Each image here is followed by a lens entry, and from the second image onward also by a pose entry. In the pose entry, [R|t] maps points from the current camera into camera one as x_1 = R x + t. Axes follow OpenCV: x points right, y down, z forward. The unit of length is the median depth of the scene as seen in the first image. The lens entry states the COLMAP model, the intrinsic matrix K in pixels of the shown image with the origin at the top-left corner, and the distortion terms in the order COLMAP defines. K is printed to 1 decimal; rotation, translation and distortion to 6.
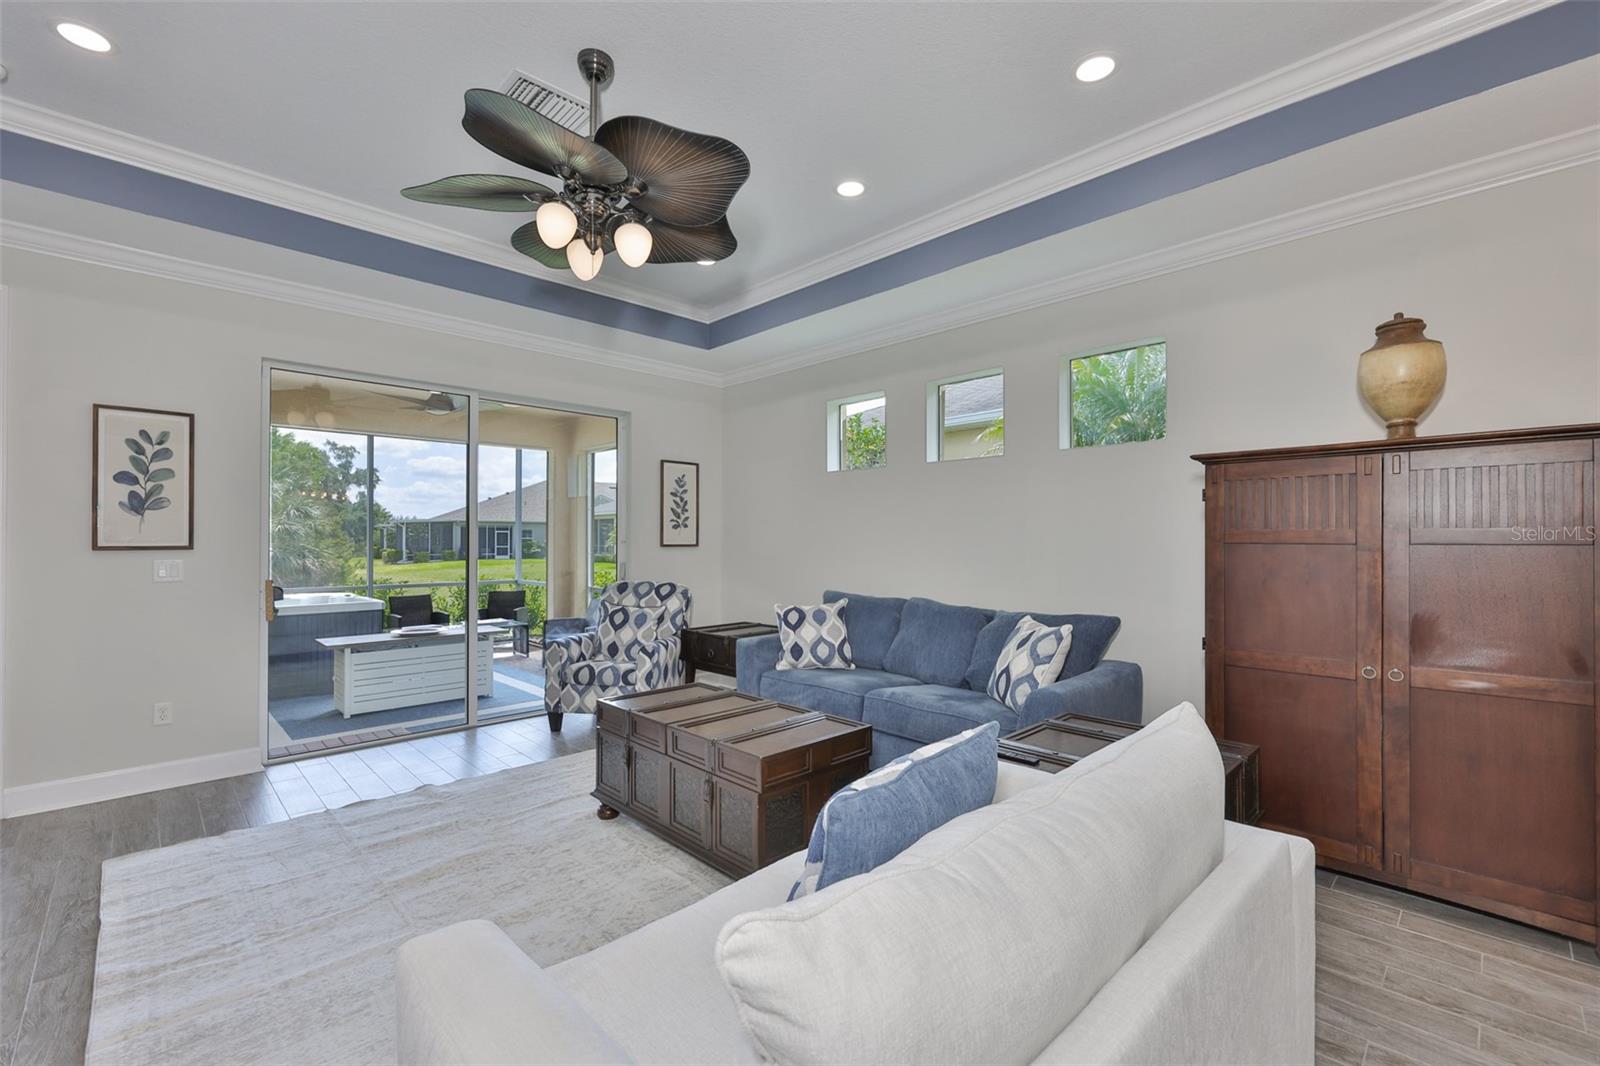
lens RADIAL K [[689.1, 0, 807.2], [0, 689.1, 538.8], [0, 0, 1]] dist [0.000523, 0.000293]
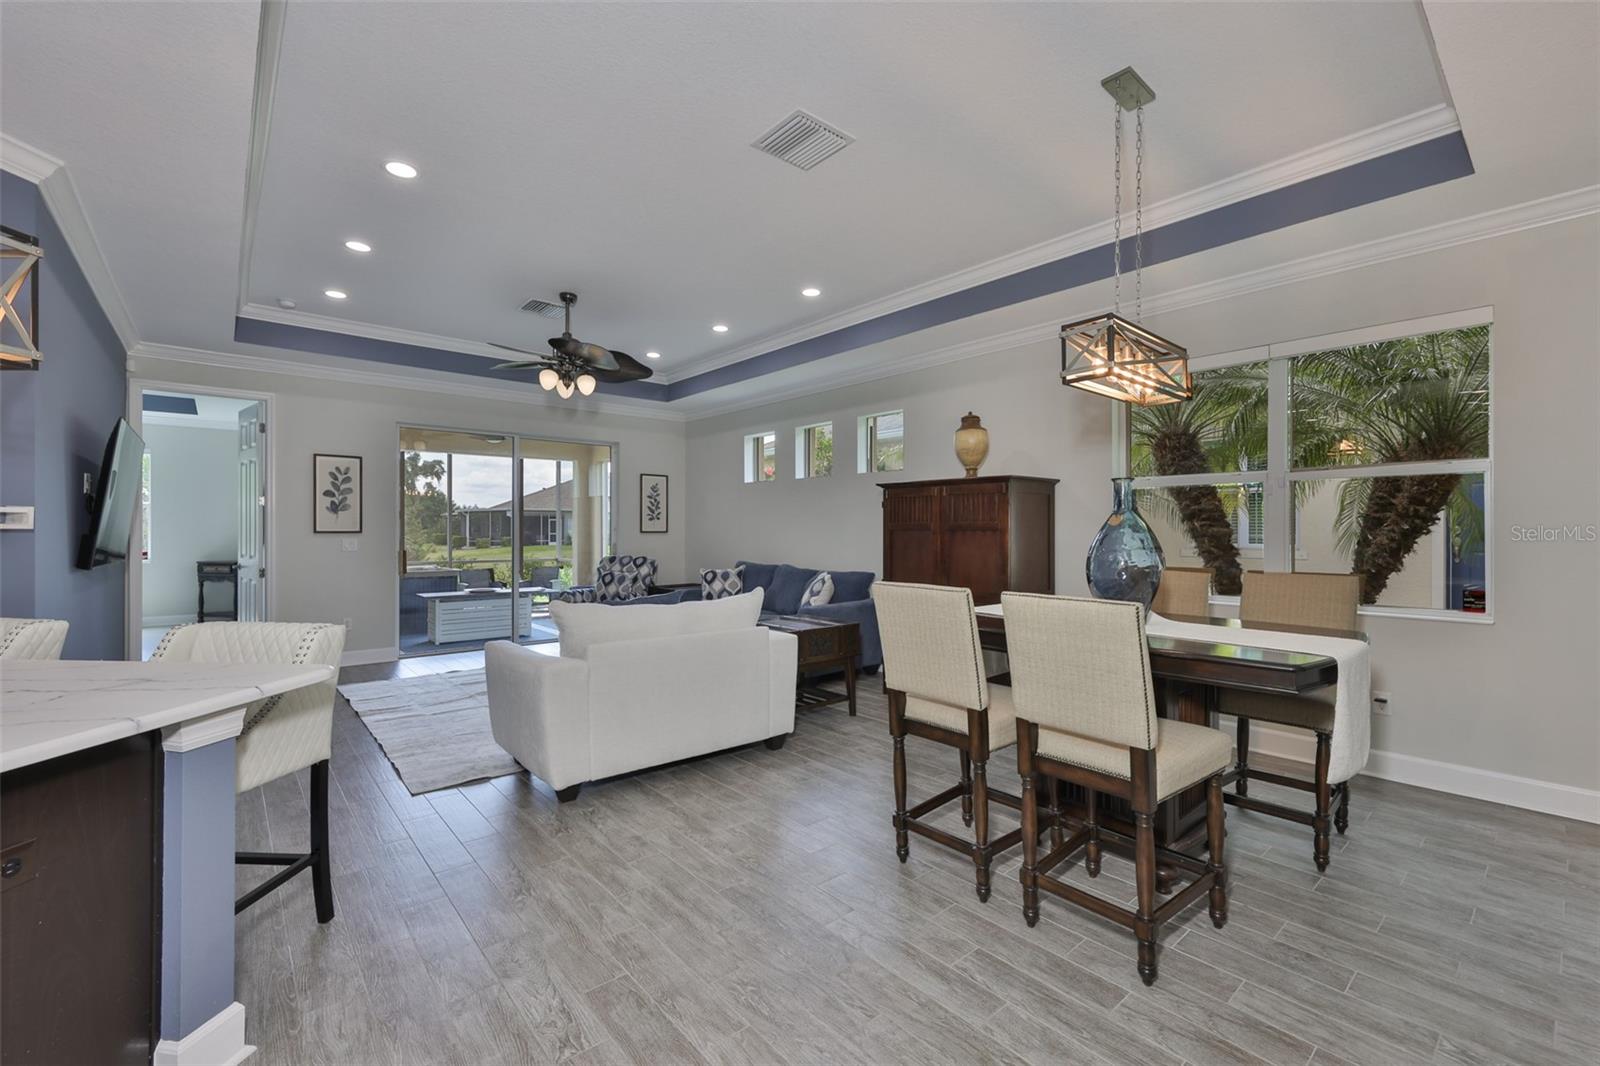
lens RADIAL K [[681.3, 0, 800.3], [0, 681.3, 525.7], [0, 0, 1]] dist [-0.001381, -0.000023]
pose [[0.997335, 0.000998, -0.072950, 0.253768], [-0.001121, 0.999998, -0.001638, -0.001334], [0.072948, 0.001715, 0.997334, -0.464625]]
